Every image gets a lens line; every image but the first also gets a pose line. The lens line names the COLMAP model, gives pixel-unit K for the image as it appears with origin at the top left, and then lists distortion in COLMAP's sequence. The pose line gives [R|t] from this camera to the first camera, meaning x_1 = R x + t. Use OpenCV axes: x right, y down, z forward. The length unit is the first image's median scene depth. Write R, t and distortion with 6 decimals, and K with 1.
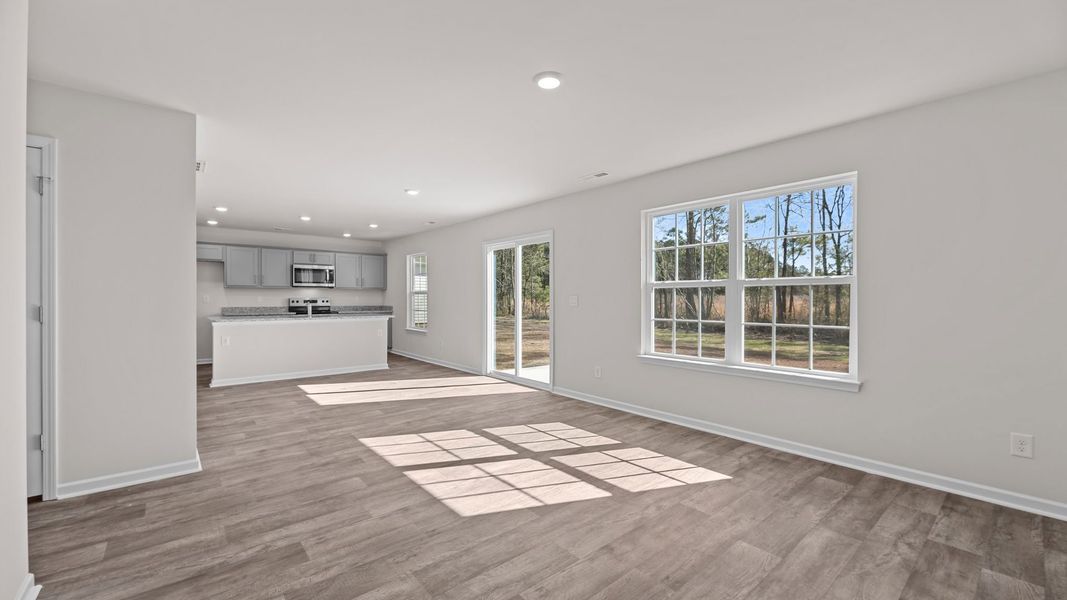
lens RADIAL K [[428.3, 0, 533.5], [0, 428.3, 300.0], [0, 0, 1]] dist [-0.008391, -0.000040]
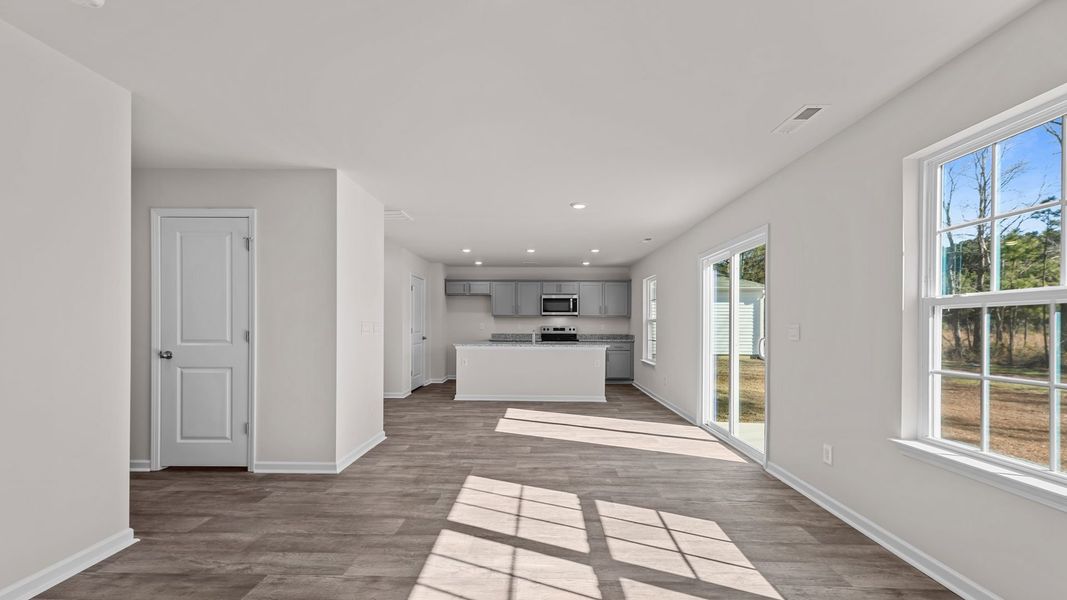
lens RADIAL K [[427.1, 0, 528.5], [0, 427.1, 333.6], [0, 0, 1]] dist [0.010469, -0.000002]
pose [[0.741558, 0.014686, -0.670728, 0.262593], [-0.005842, 0.999864, 0.015435, -0.003631], [0.670863, -0.007528, 0.741543, 0.317705]]
